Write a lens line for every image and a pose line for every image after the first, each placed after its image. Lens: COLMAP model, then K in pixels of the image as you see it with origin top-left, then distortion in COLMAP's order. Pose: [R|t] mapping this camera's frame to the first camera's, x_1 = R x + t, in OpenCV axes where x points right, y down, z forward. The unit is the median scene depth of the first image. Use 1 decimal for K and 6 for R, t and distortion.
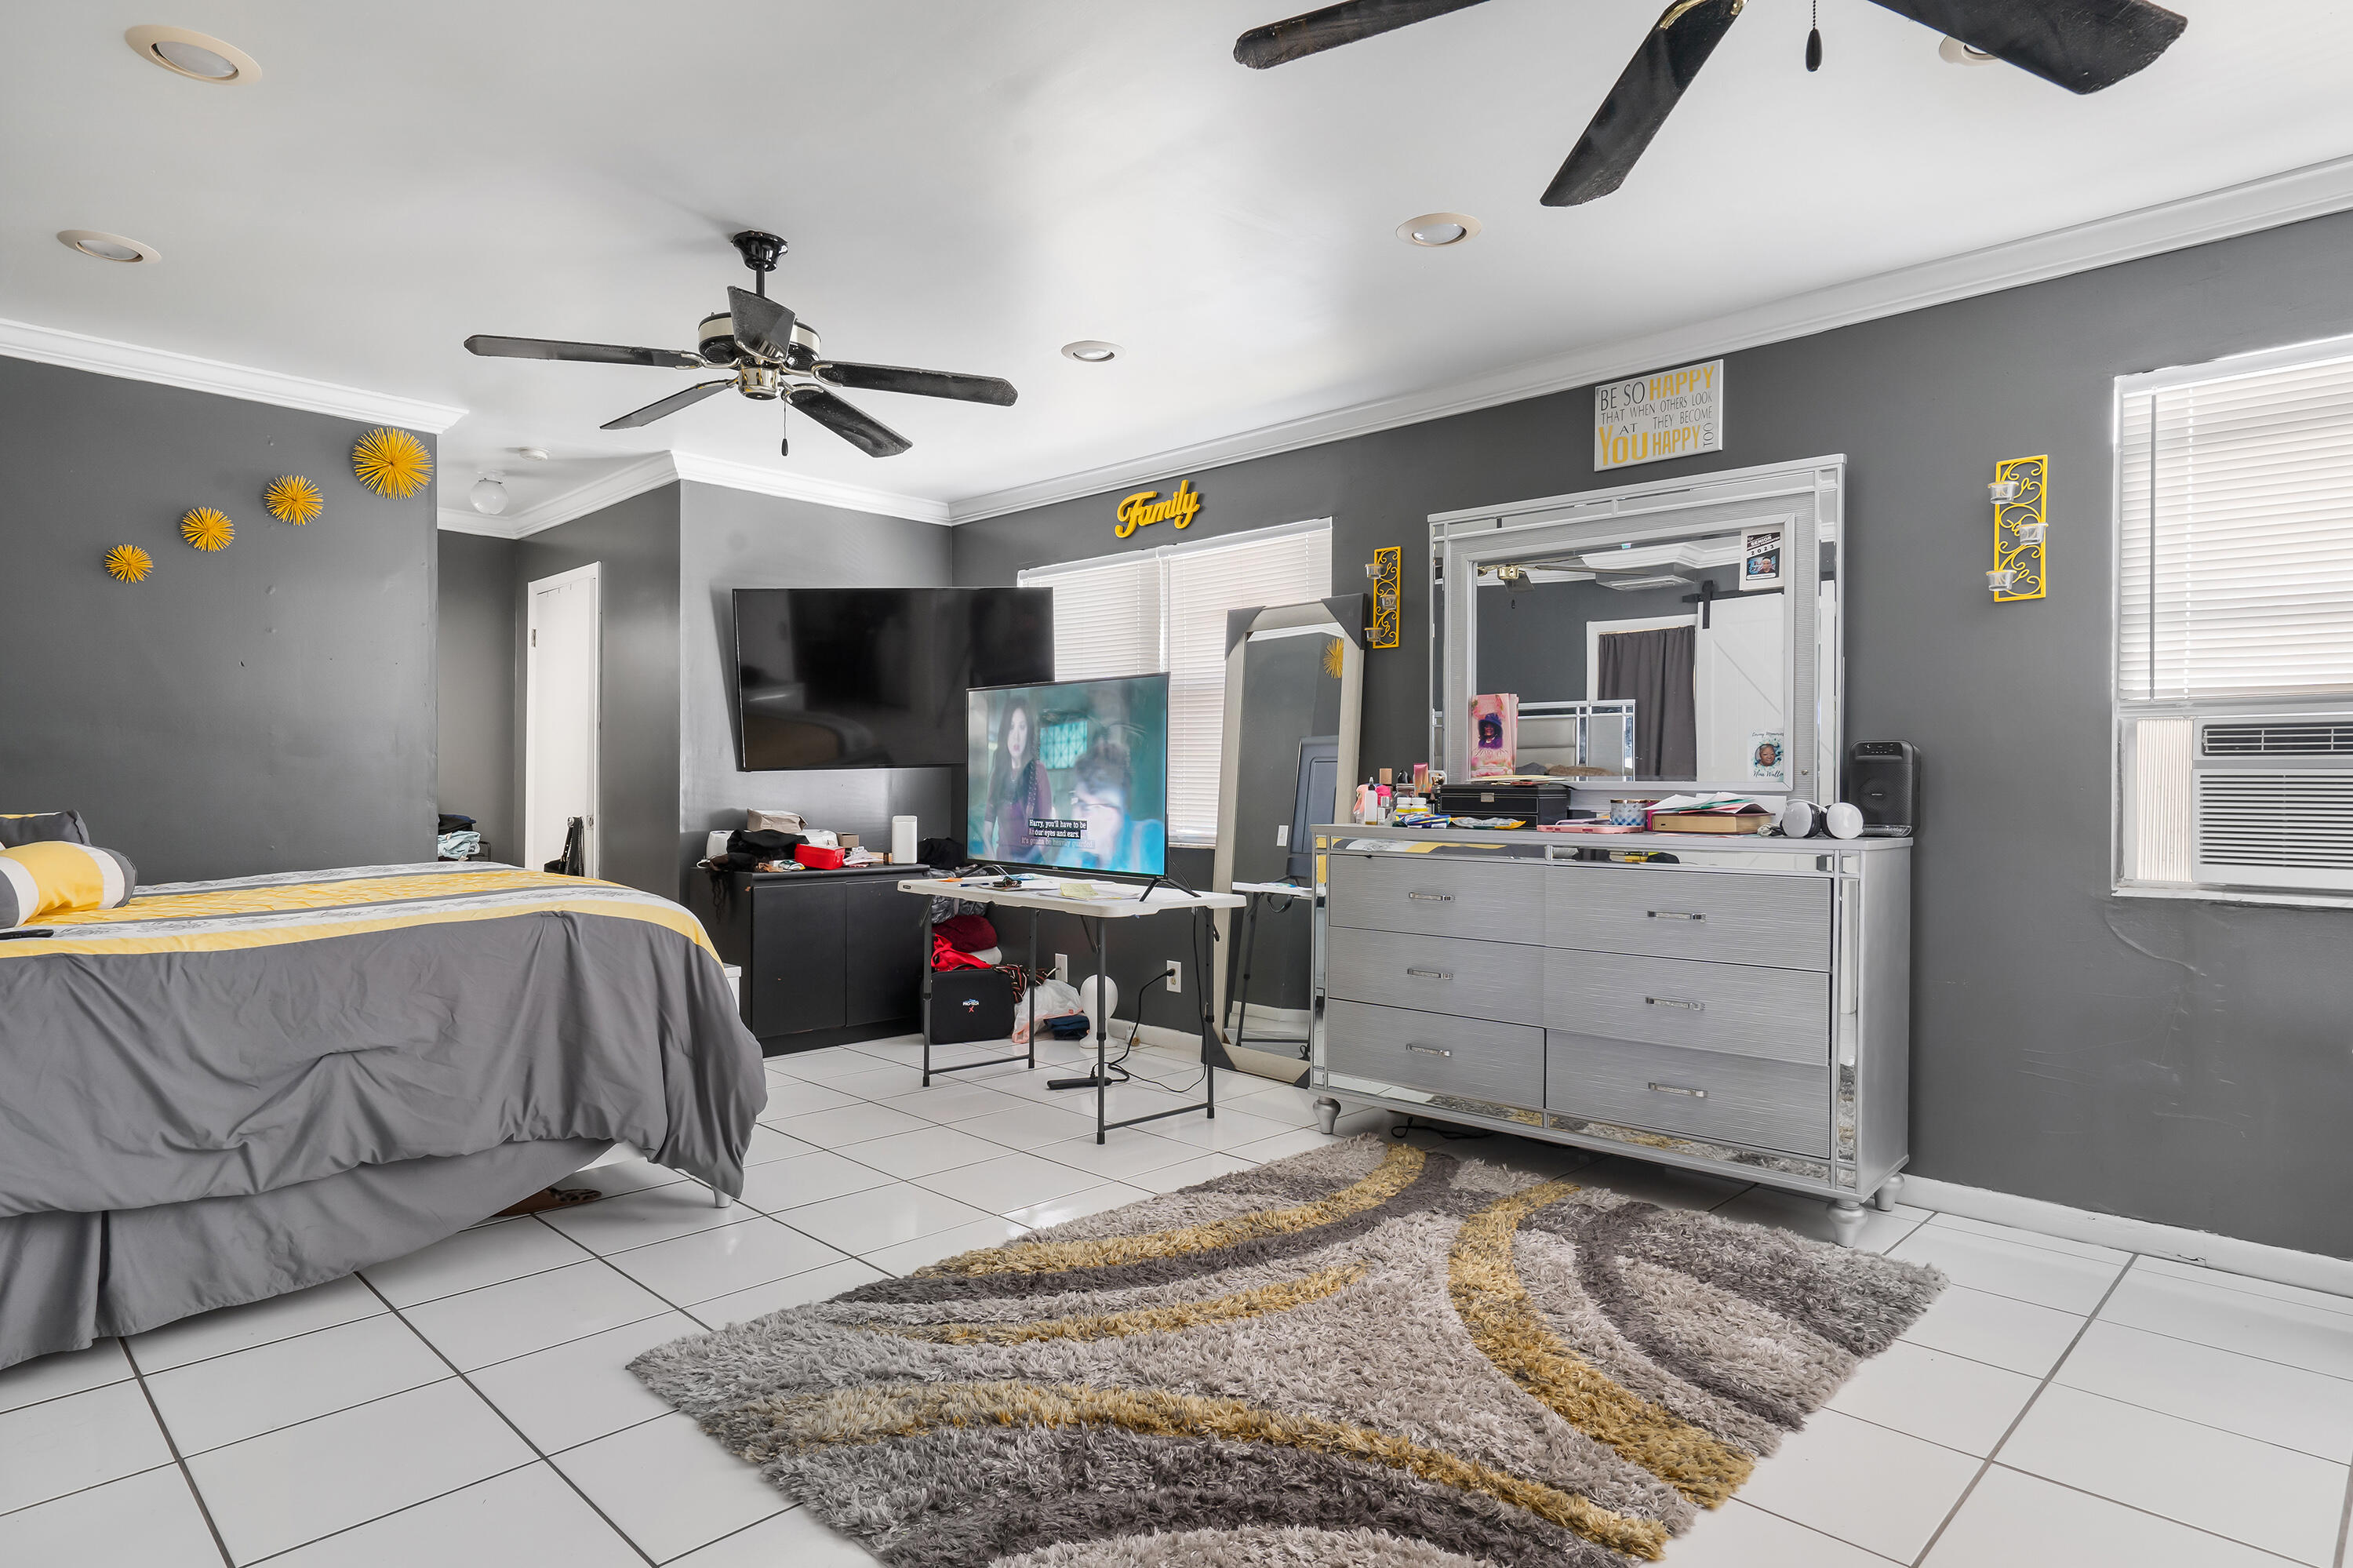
lens RADIAL K [[1319.1, 0, 1158.8], [0, 1319.1, 788.2], [0, 0, 1]] dist [0.002417, 0.001487]
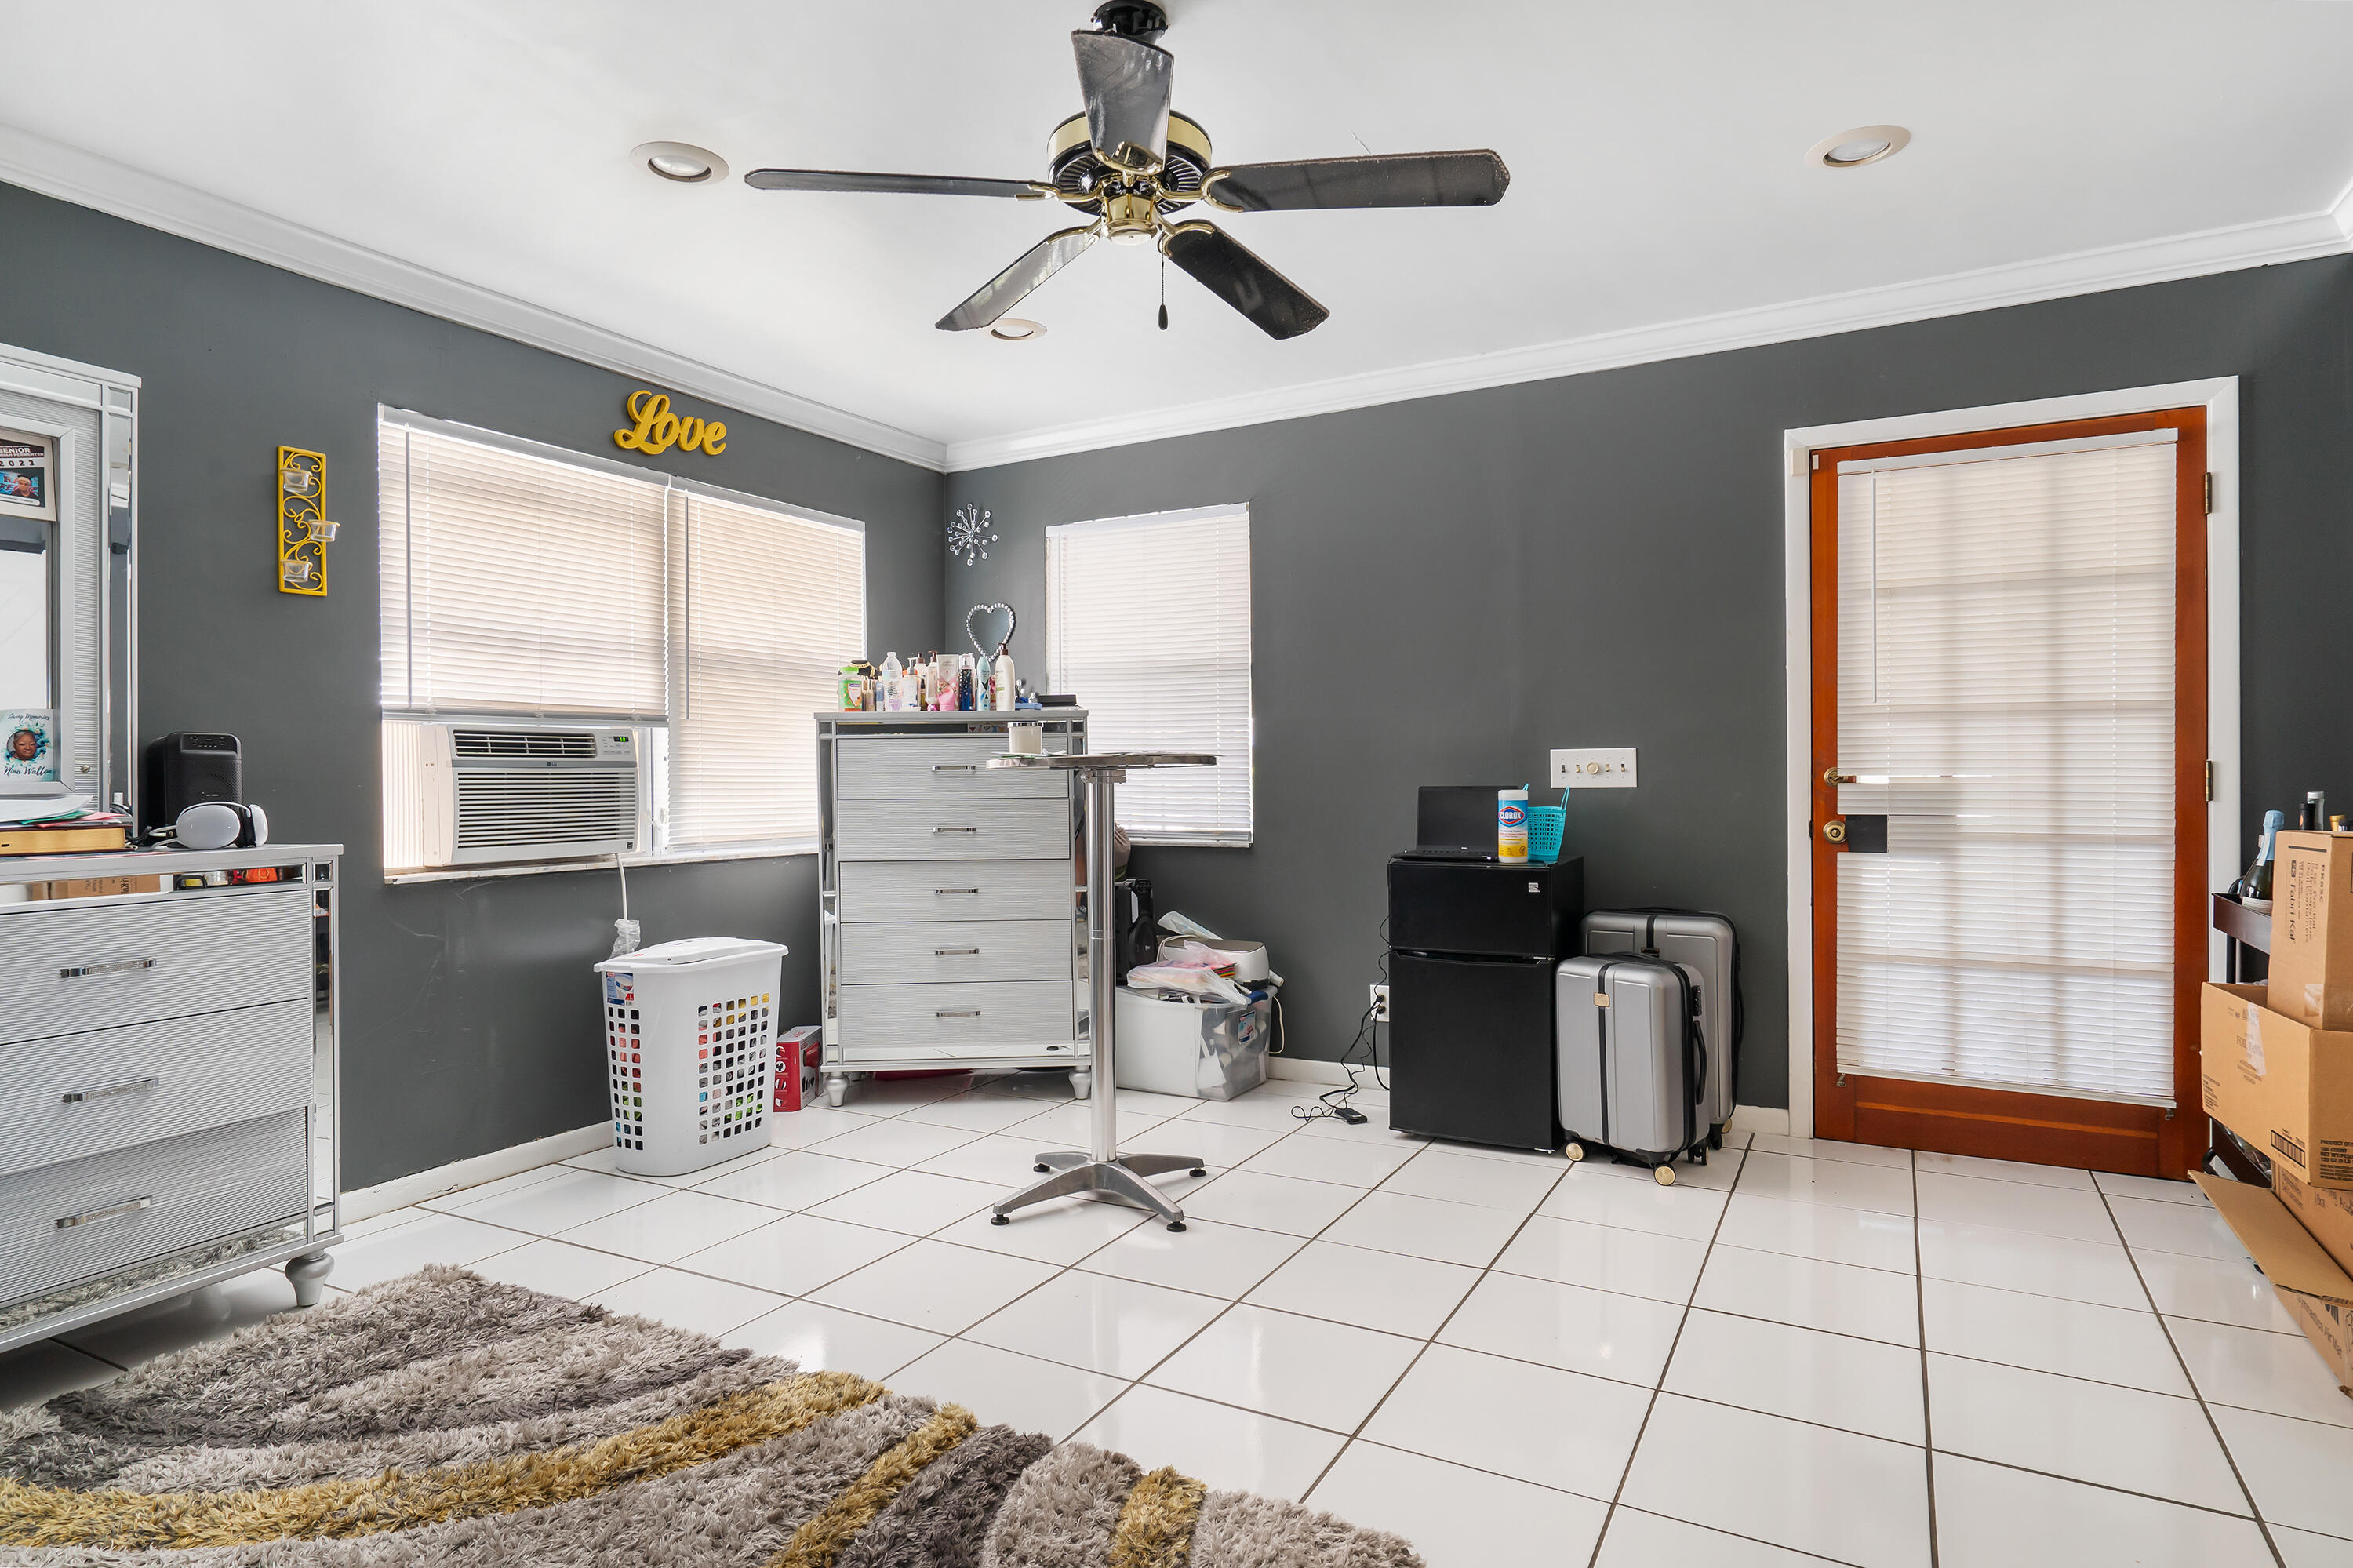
lens RADIAL K [[1319.1, 0, 1173.6], [0, 1319.1, 770.8], [0, 0, 1]] dist [0.002417, 0.001487]
pose [[-0.299117, 0.004253, 0.954207, -0.482385], [0.011764, 0.999931, -0.000769, -0.002978], [-0.954144, 0.010995, -0.299146, 0.684901]]
